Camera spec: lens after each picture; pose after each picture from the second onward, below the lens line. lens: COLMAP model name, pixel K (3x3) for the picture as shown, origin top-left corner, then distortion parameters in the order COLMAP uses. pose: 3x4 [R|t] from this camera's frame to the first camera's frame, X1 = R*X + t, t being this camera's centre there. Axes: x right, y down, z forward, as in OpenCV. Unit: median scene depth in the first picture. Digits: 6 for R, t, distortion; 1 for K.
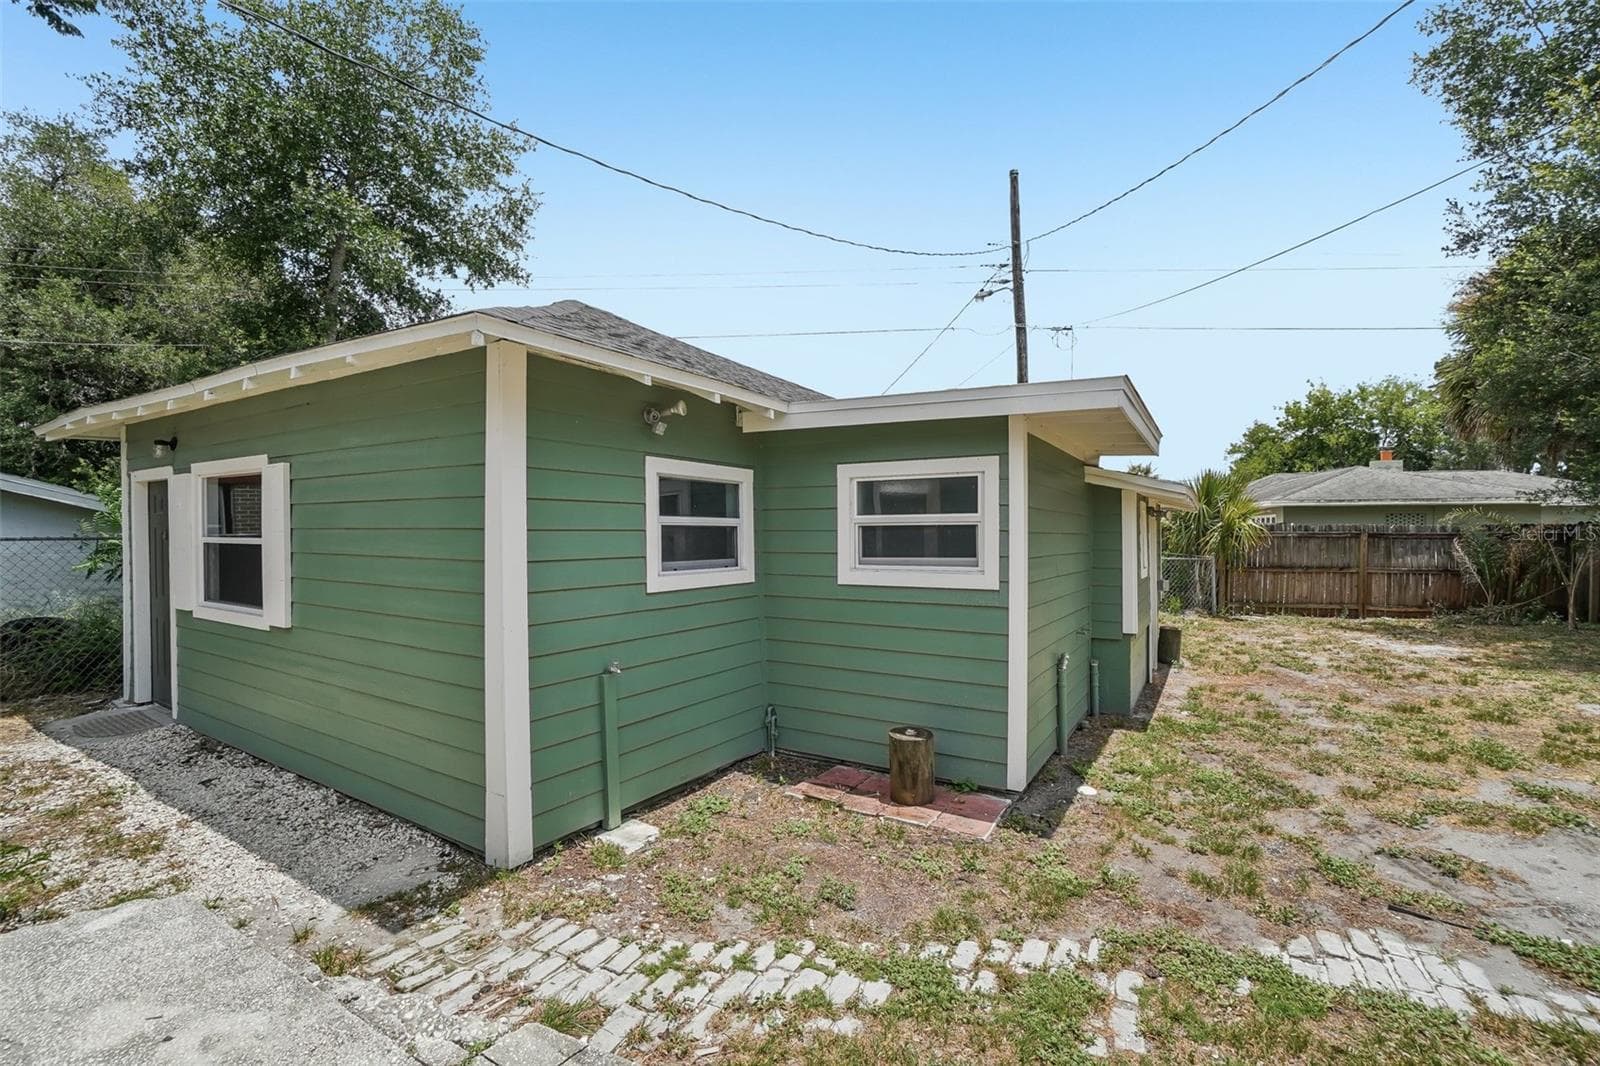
lens RADIAL K [[703.5, 0, 797.3], [0, 703.5, 526.8], [0, 0, 1]] dist [-0.047736, 0.010993]
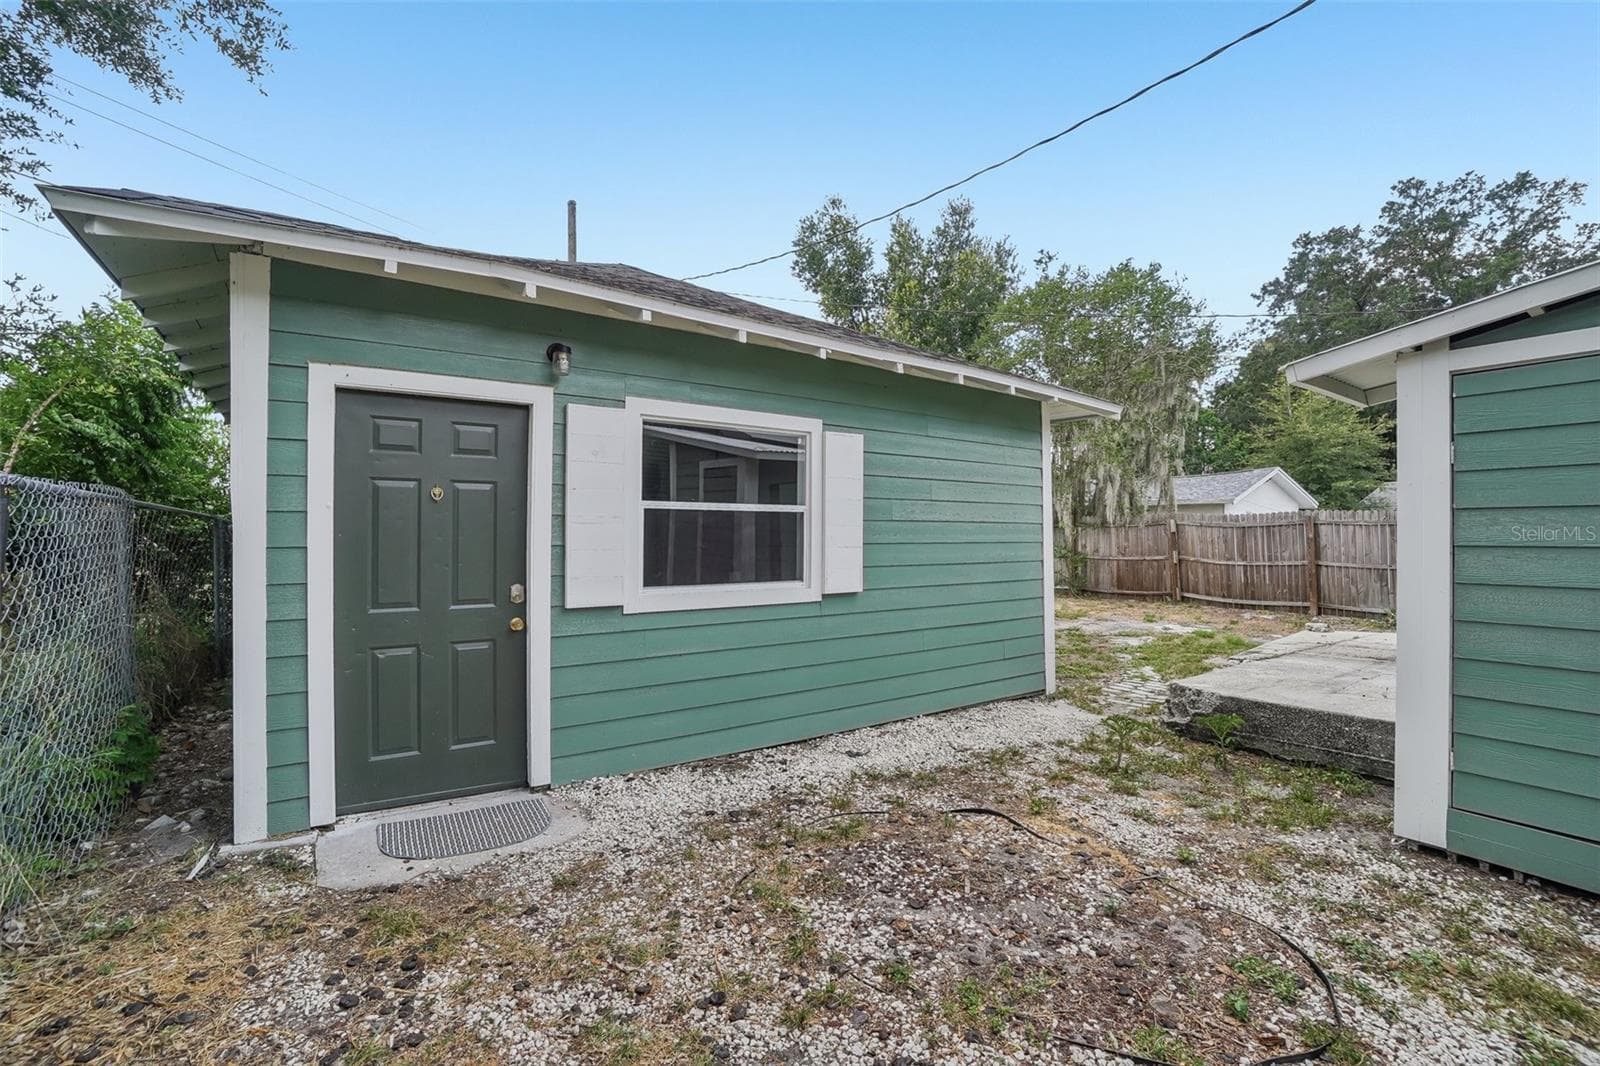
lens RADIAL K [[703.5, 0, 809.2], [0, 703.5, 542.4], [0, 0, 1]] dist [-0.047736, 0.010993]
pose [[0.405509, -0.014870, 0.913970, -1.497387], [-0.005017, 0.999816, 0.018493, 0.044637], [-0.914077, -0.012084, 0.405360, 0.539121]]
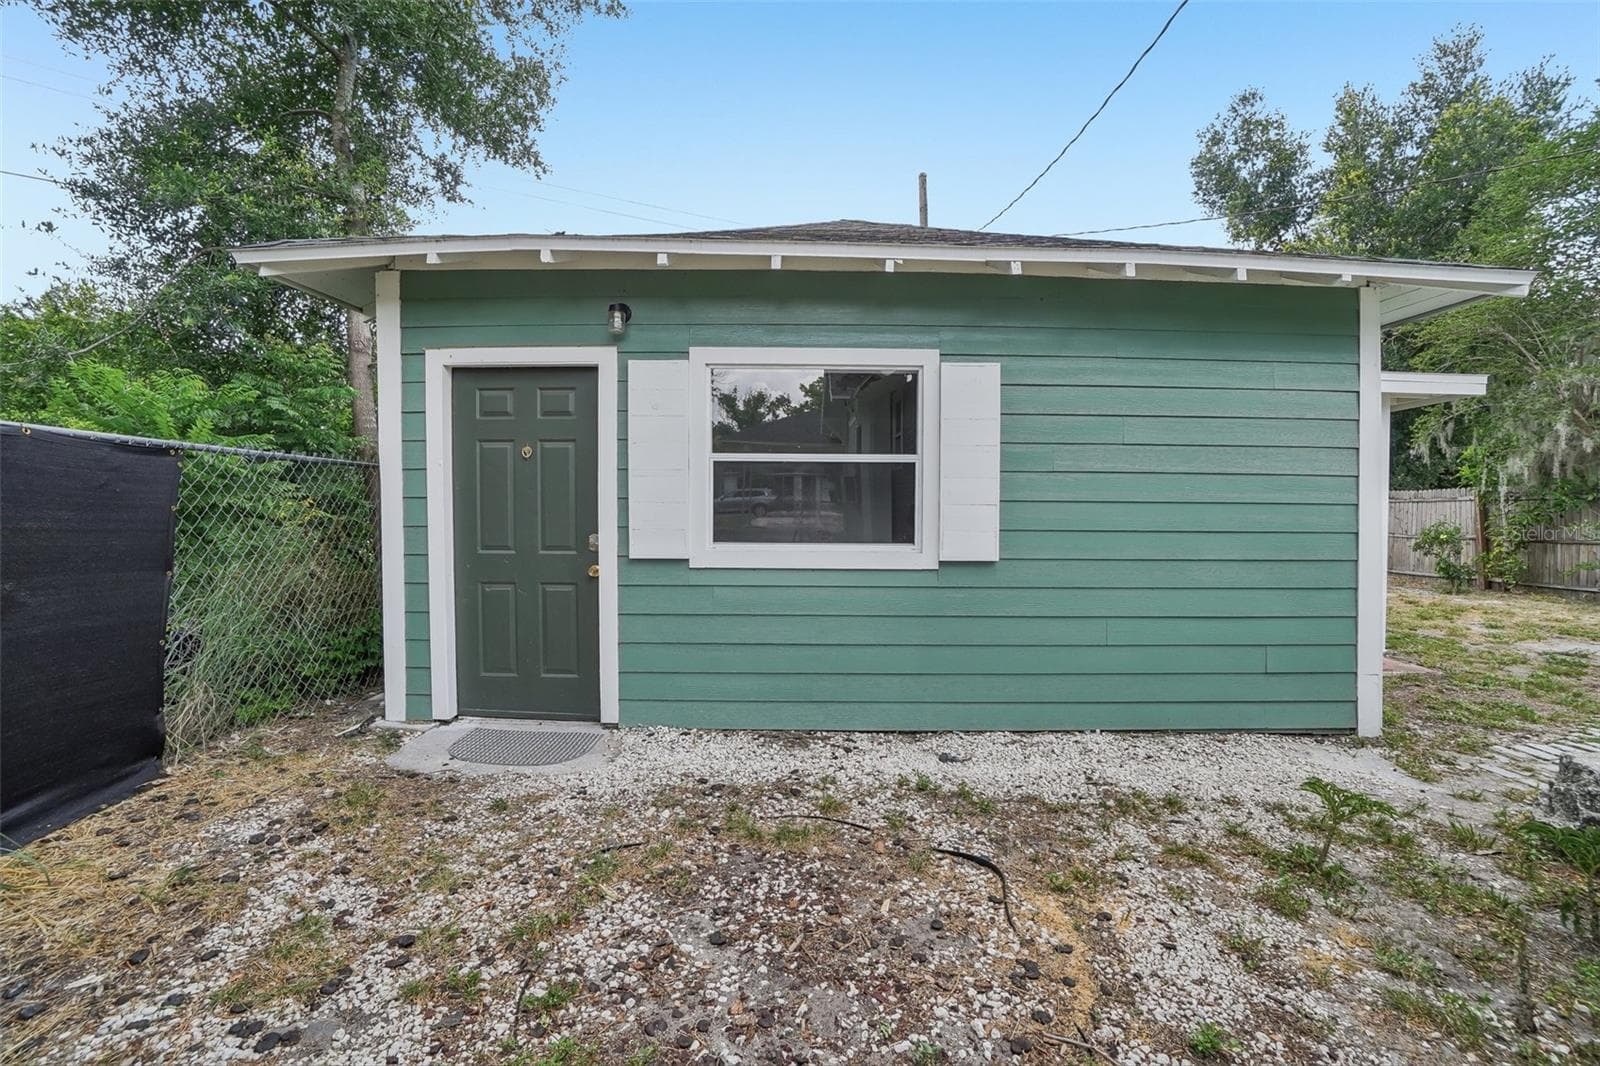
lens RADIAL K [[703.5, 0, 800.4], [0, 703.5, 537.5], [0, 0, 1]] dist [-0.047736, 0.010993]
pose [[0.860824, -0.016939, 0.508620, -1.178103], [-0.004924, 0.999122, 0.041609, 0.071775], [-0.508879, -0.038323, 0.859985, 0.326389]]
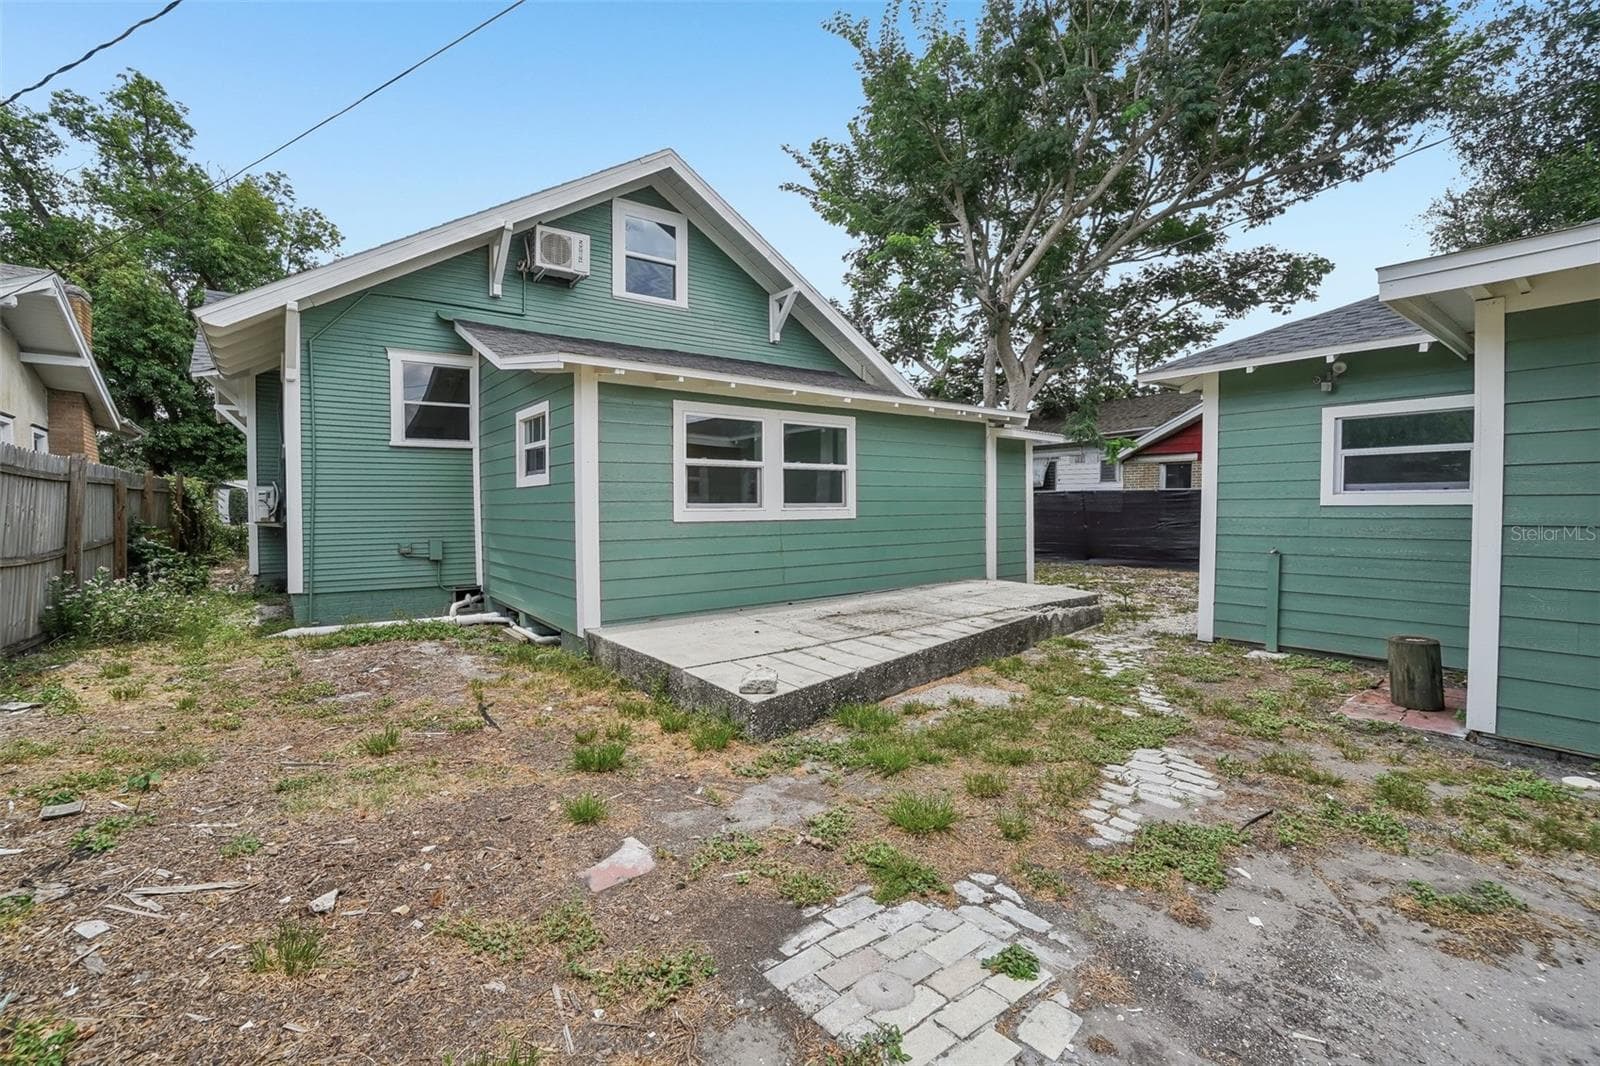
lens RADIAL K [[703.5, 0, 805.1], [0, 703.5, 523.6], [0, 0, 1]] dist [-0.047736, 0.010993]
pose [[-0.356951, 0.019676, -0.933916, 1.144568], [0.009944, 0.999802, 0.017263, 0.077397], [0.934070, -0.003125, -0.357075, 0.419287]]
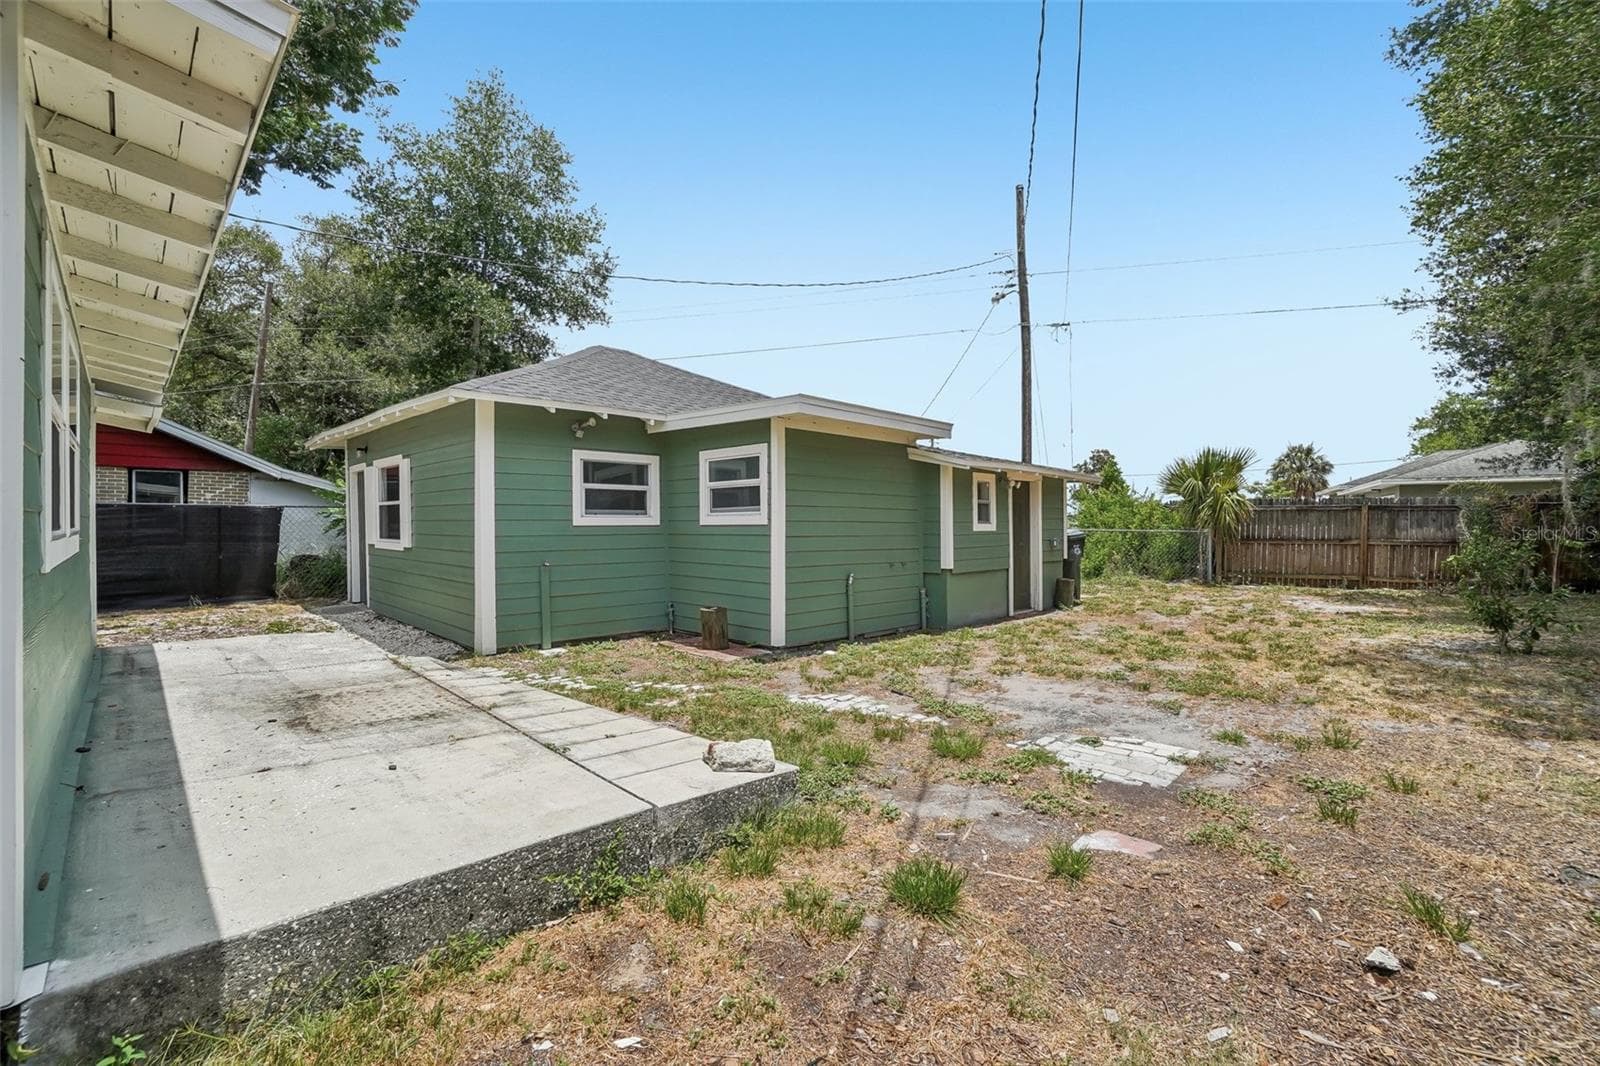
lens RADIAL K [[703.5, 0, 800.8], [0, 703.5, 527.2], [0, 0, 1]] dist [-0.047736, 0.010993]
pose [[0.970423, -0.000435, -0.241410, 0.625297], [0.003553, 0.999916, 0.012479, 0.061973], [0.241384, -0.012967, 0.970343, -0.477831]]
